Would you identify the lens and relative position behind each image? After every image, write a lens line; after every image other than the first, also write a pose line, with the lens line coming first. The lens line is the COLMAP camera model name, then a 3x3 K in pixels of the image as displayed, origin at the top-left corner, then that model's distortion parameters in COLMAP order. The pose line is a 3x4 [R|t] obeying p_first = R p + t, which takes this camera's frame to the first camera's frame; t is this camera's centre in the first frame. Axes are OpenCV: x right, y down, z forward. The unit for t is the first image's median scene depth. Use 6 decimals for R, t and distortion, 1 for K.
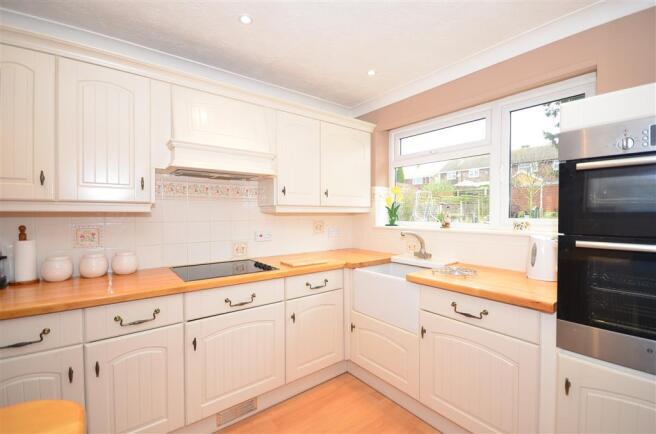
lens RADIAL K [[289.9, 0, 328.0], [0, 289.9, 217.0], [0, 0, 1]] dist [-0.000551, -0.000184]
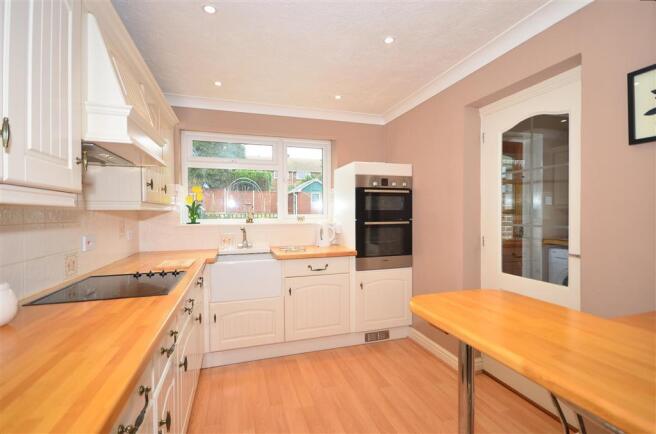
lens RADIAL K [[295.1, 0, 328.0], [0, 295.1, 217.0], [0, 0, 1]] dist [-0.000742, -0.000147]
pose [[0.351135, -0.013964, 0.936221, -1.051355], [0.018211, 0.999802, 0.008082, 0.011259], [-0.936148, 0.014212, 0.351320, 0.305020]]
